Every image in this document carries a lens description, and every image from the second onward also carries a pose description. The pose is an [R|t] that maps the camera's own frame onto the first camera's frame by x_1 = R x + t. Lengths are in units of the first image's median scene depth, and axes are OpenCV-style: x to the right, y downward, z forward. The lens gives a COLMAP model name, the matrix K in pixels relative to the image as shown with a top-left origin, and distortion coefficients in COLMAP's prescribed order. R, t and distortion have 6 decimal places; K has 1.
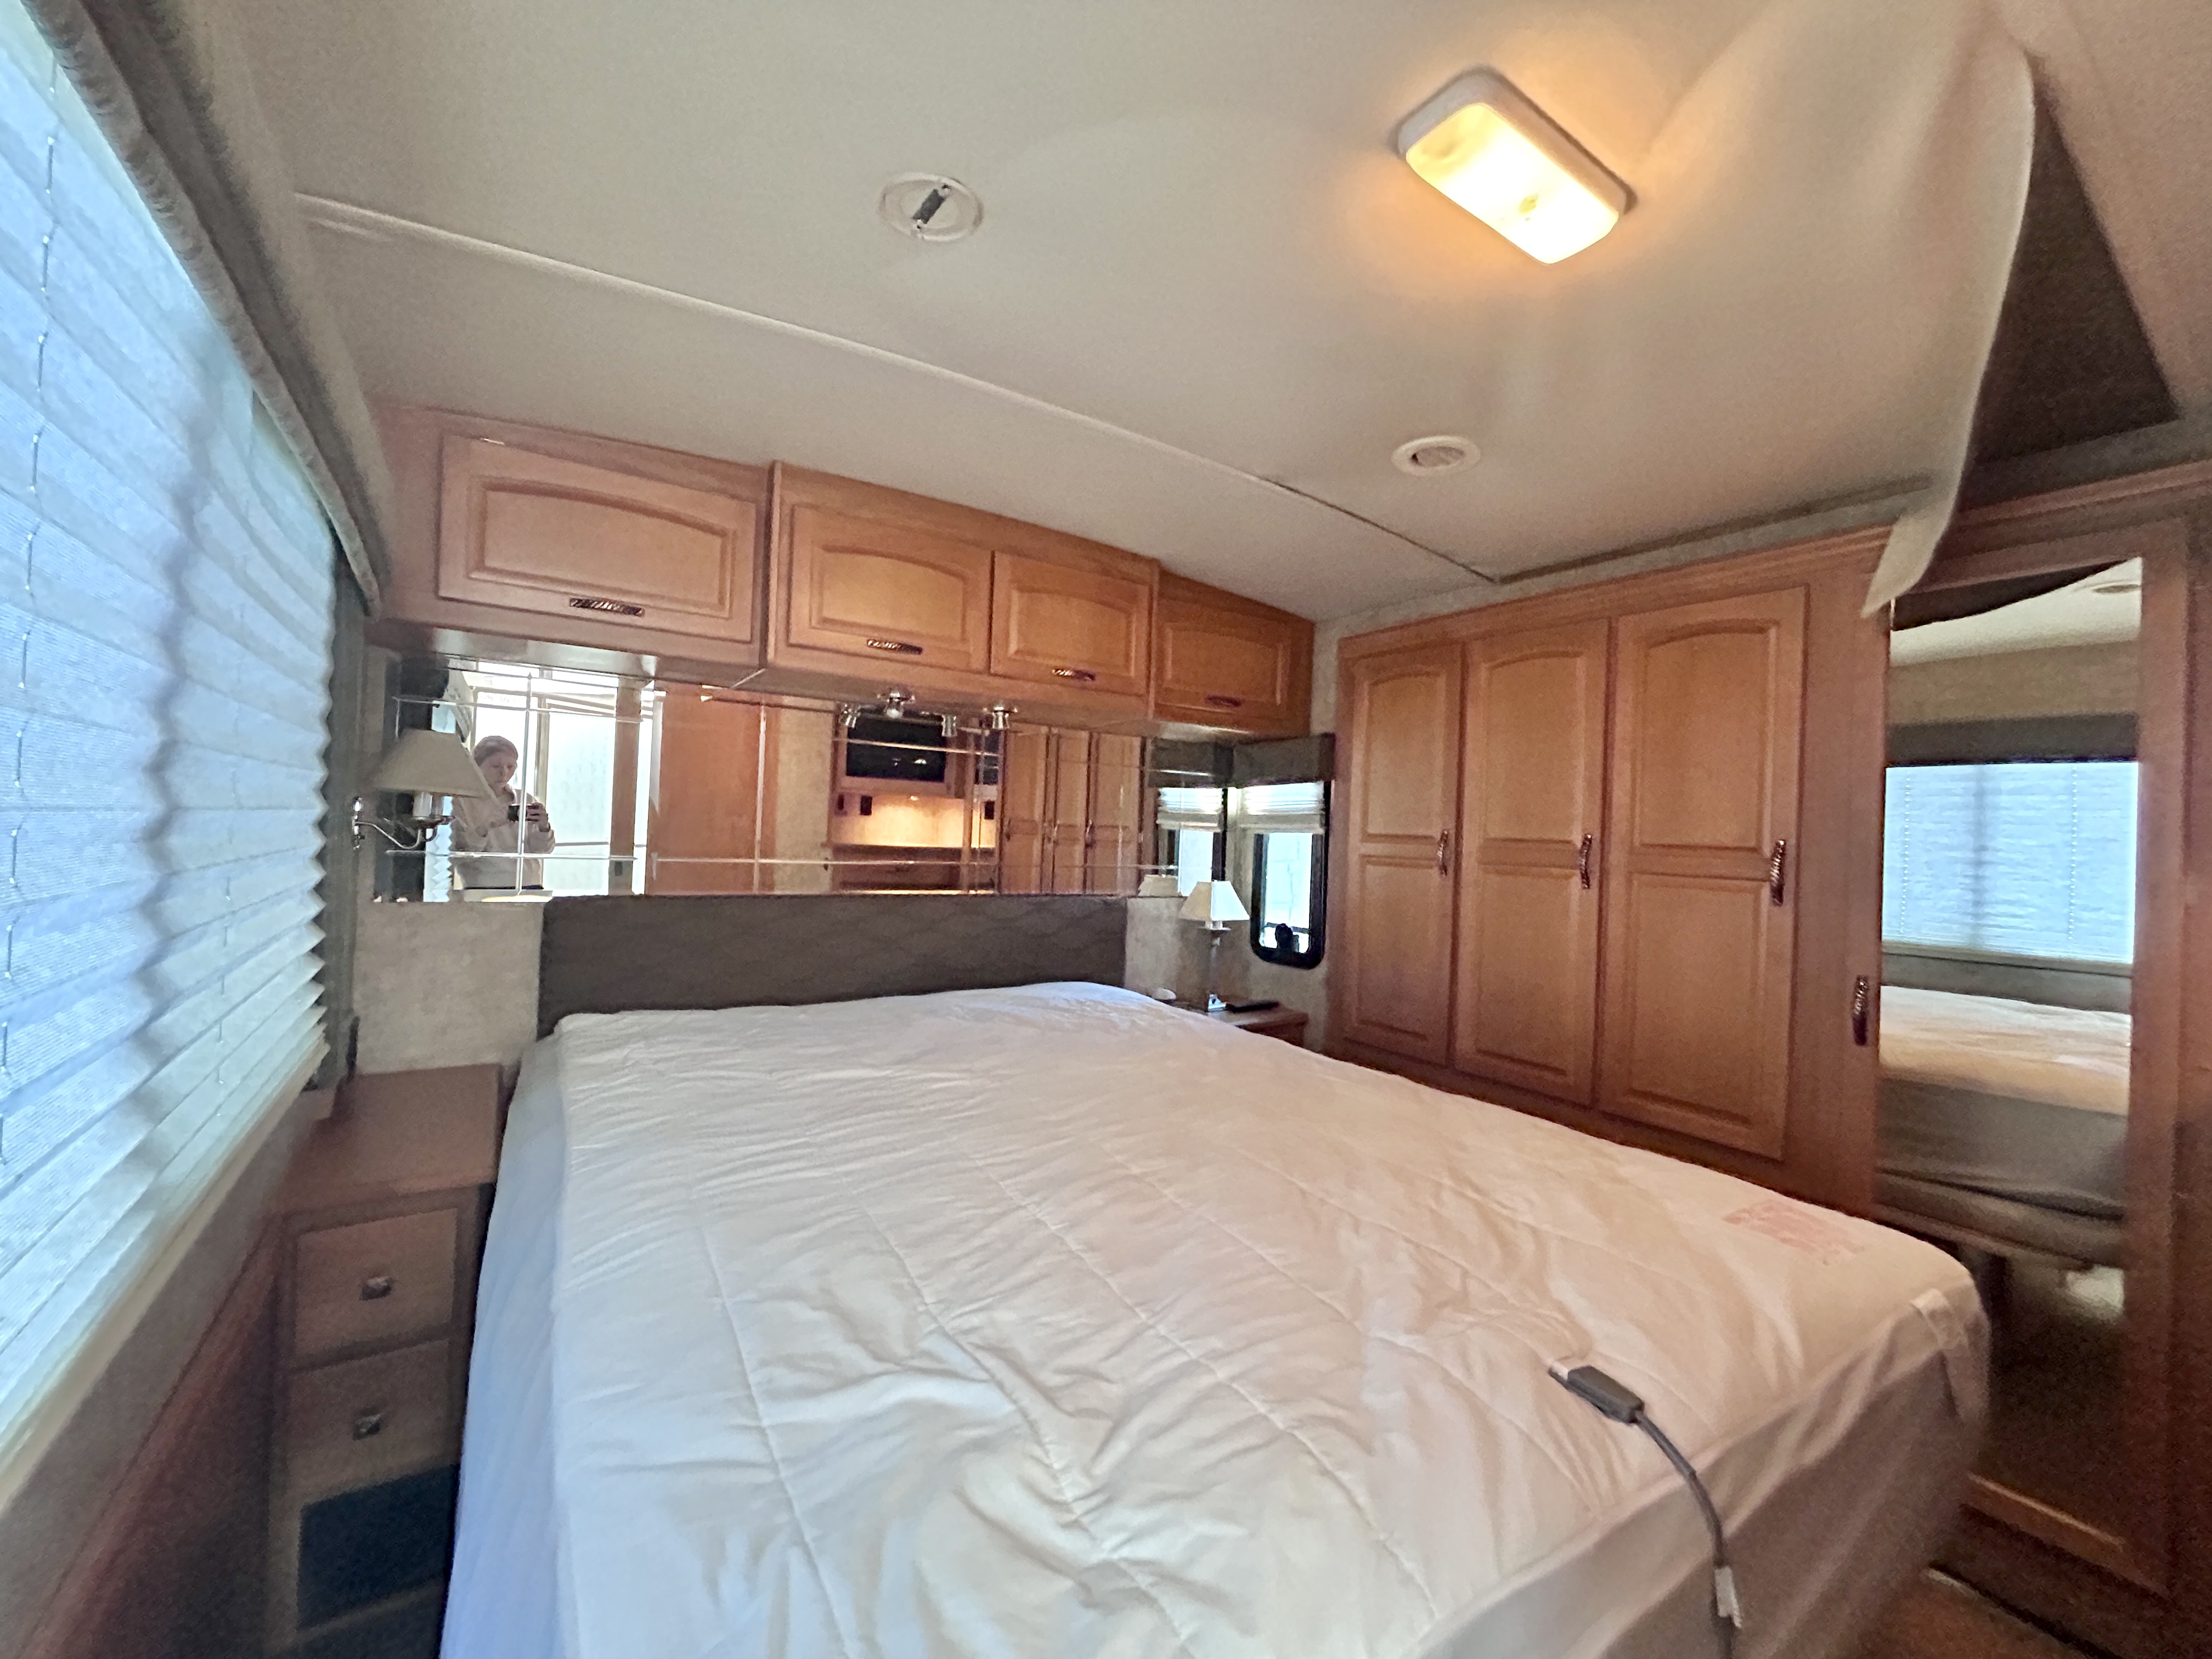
lens RADIAL K [[889.2, 0, 1098.2], [0, 889.2, 822.9], [0, 0, 1]] dist [-0.002840, 0.001238]
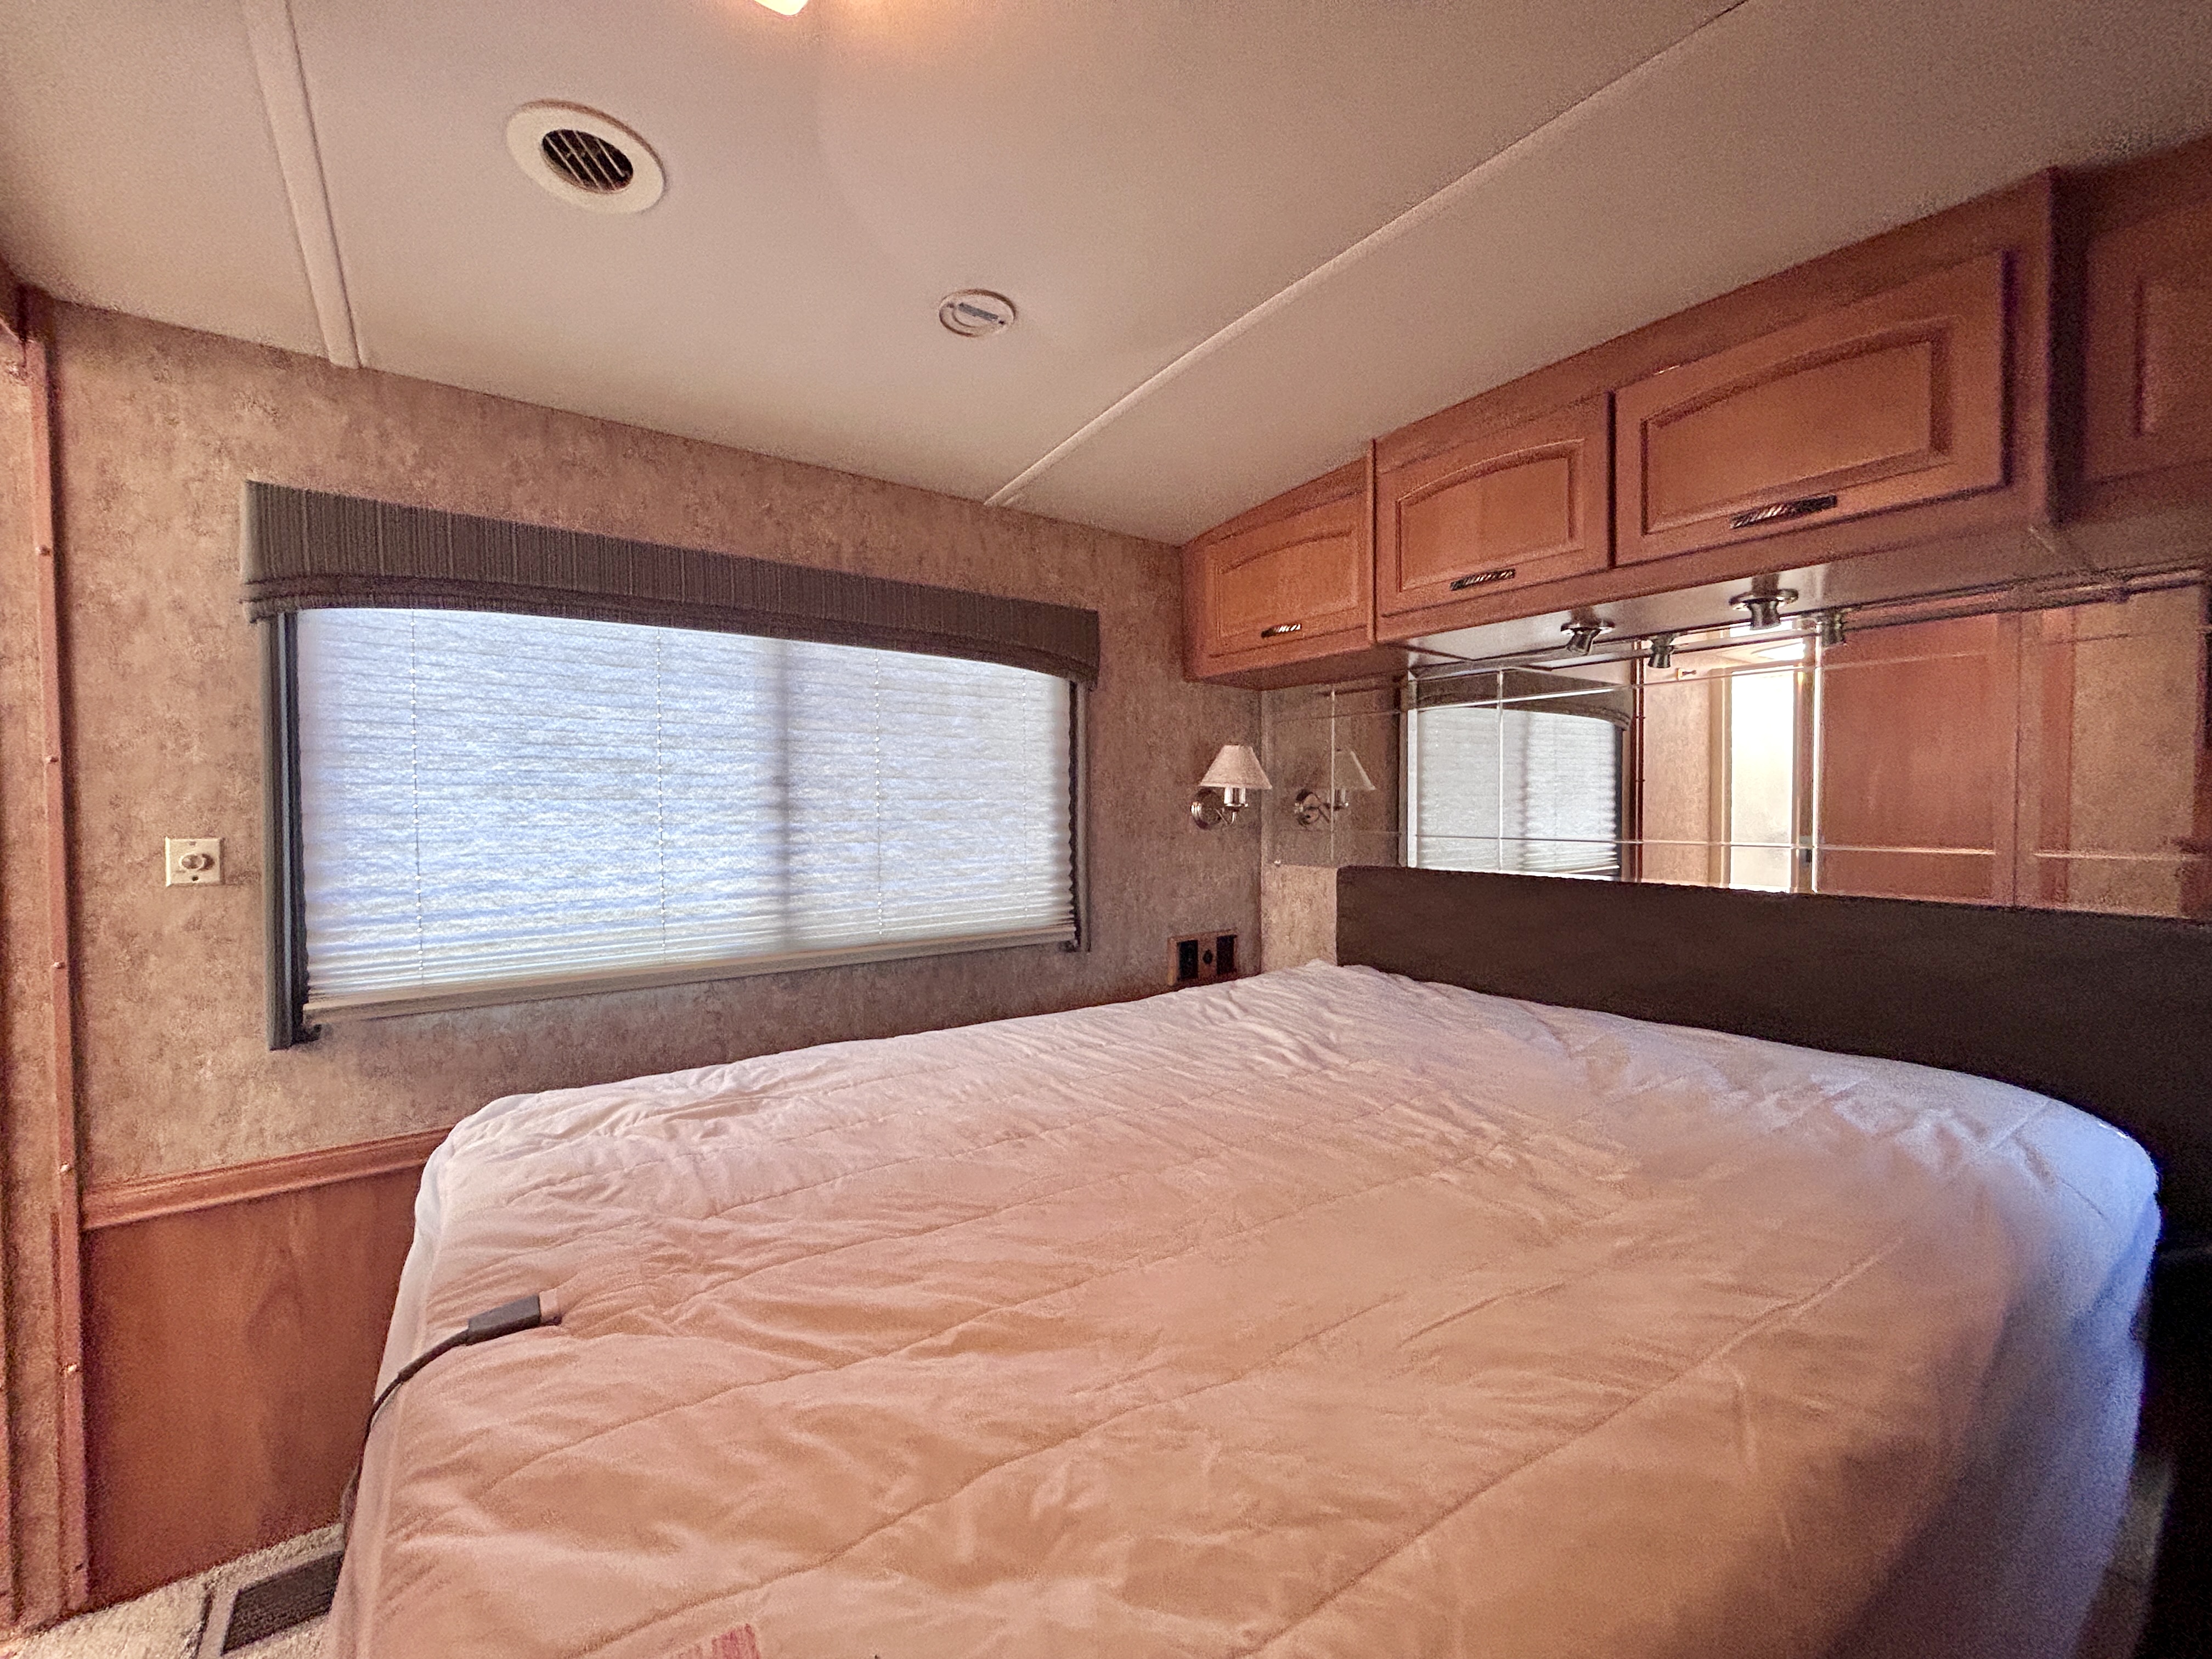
lens RADIAL K [[889.2, 0, 1107.4], [0, 889.2, 826.0], [0, 0, 1]] dist [-0.002840, 0.001238]
pose [[0.050395, -0.016368, -0.998595, 0.885886], [0.015176, 0.999763, -0.015621, 0.064200], [0.998614, -0.014368, 0.050631, 0.898788]]
